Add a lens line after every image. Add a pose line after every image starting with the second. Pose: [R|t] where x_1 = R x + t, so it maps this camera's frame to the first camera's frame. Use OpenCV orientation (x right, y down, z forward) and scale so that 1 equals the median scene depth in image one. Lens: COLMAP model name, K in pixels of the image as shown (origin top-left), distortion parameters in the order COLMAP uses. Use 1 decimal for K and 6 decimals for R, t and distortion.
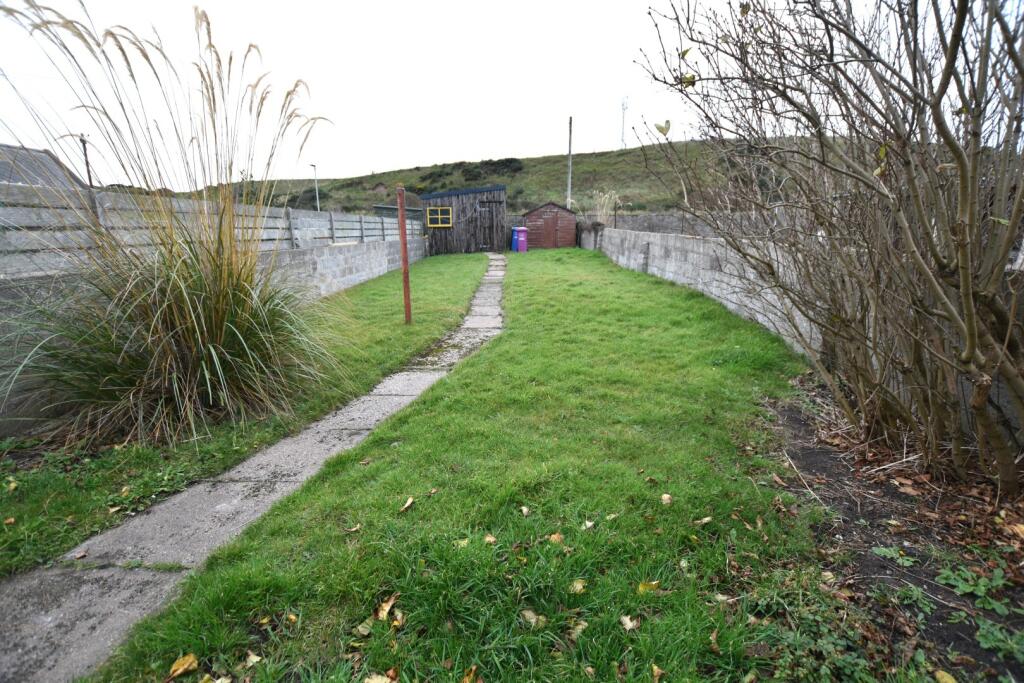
lens RADIAL K [[482.7, 0, 512.0], [0, 482.7, 341.5], [0, 0, 1]] dist [-0.001017, 0.000046]
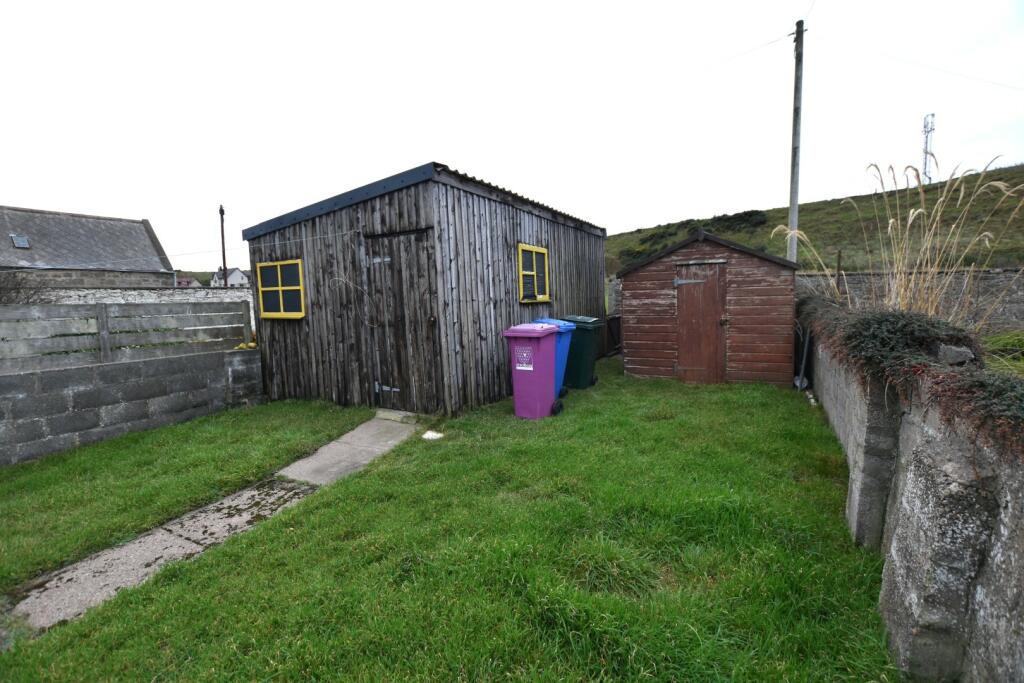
lens RADIAL K [[482.7, 0, 512.0], [0, 482.7, 341.5], [0, 0, 1]] dist [-0.001017, 0.000046]
pose [[0.887653, 0.040750, -0.458706, 0.023371], [-0.100226, 0.989295, -0.106065, -0.034659], [0.449473, 0.140123, 0.882235, 0.133759]]
